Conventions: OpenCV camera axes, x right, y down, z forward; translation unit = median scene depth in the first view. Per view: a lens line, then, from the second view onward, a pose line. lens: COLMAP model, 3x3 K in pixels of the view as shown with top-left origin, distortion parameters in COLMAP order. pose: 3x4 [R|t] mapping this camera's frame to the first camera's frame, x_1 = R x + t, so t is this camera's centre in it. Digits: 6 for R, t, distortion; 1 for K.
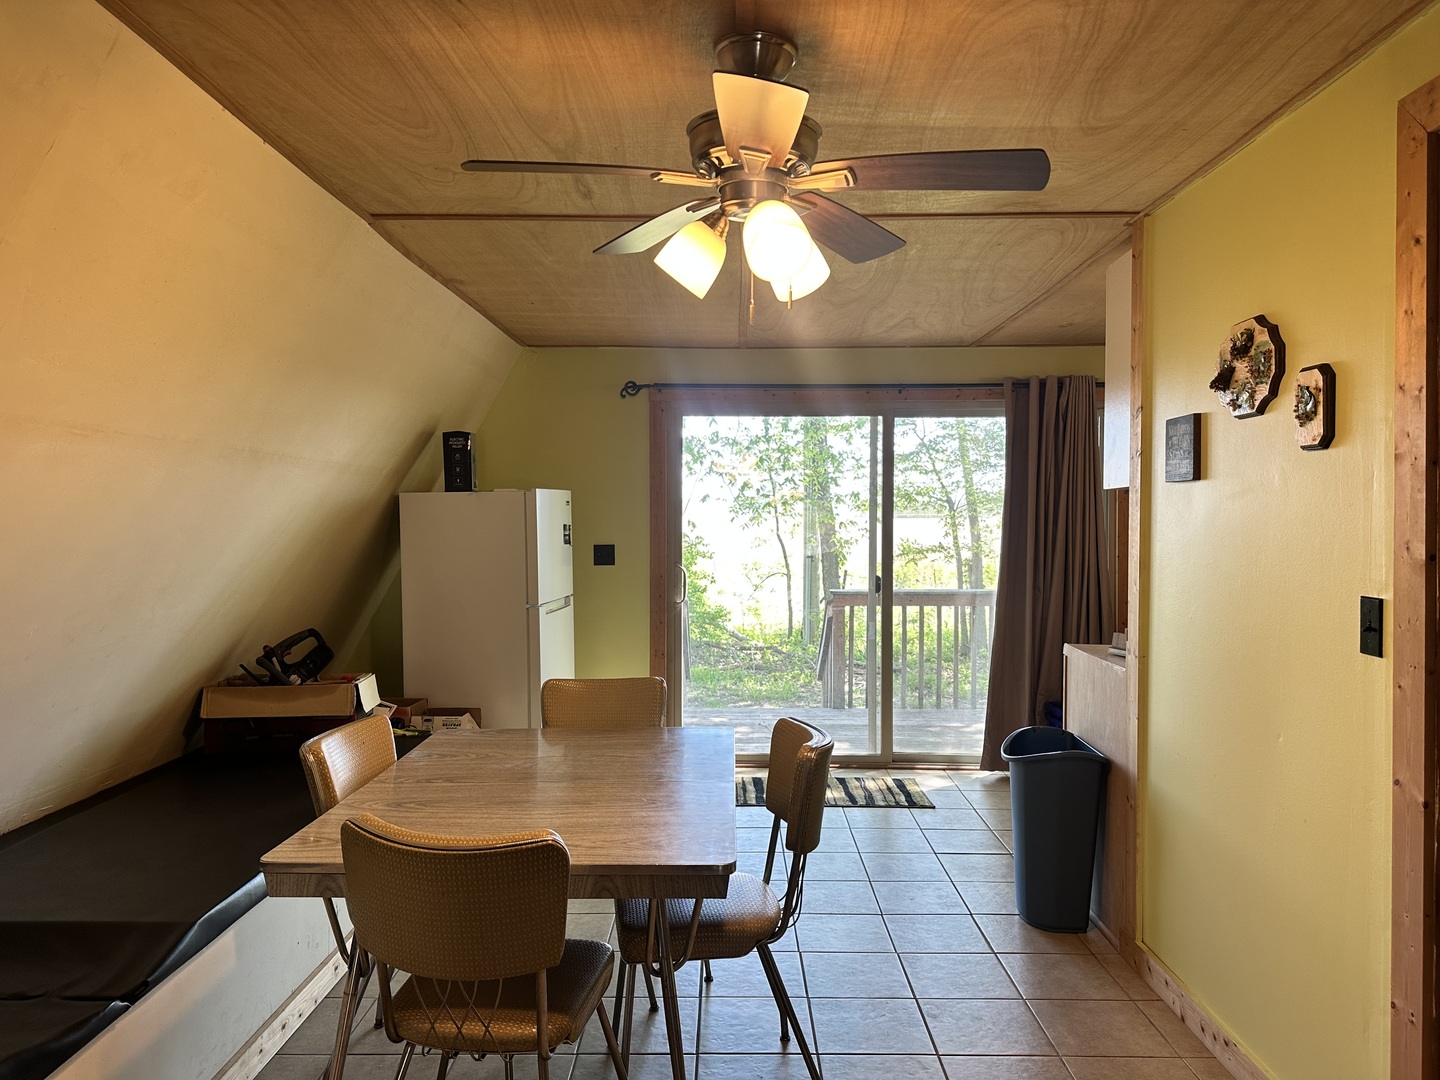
lens RADIAL K [[1004.2, 0, 720.9], [0, 1004.2, 540.5], [0, 0, 1]] dist [-0.000112, -0.002482]
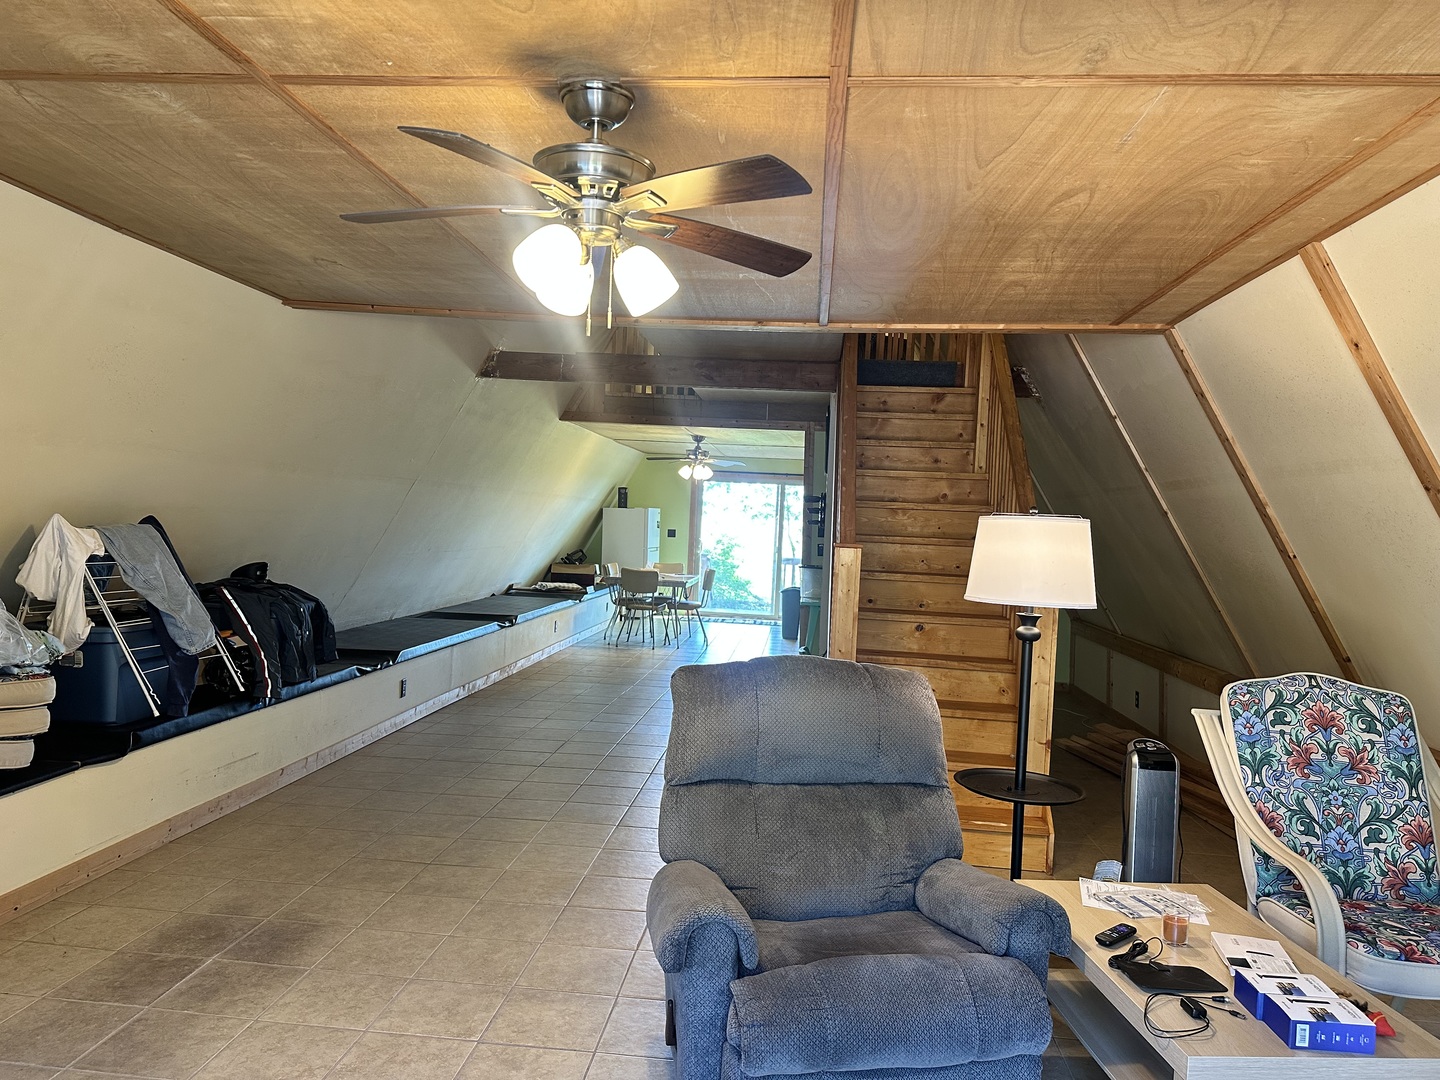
lens RADIAL K [[1004.2, 0, 719.9], [0, 1004.2, 539.1], [0, 0, 1]] dist [-0.000112, -0.002482]
pose [[0.995736, 0.046266, -0.079808, 0.257514], [-0.046636, 0.998908, -0.002781, 0.036642], [0.079592, 0.006491, 0.996806, -1.887733]]
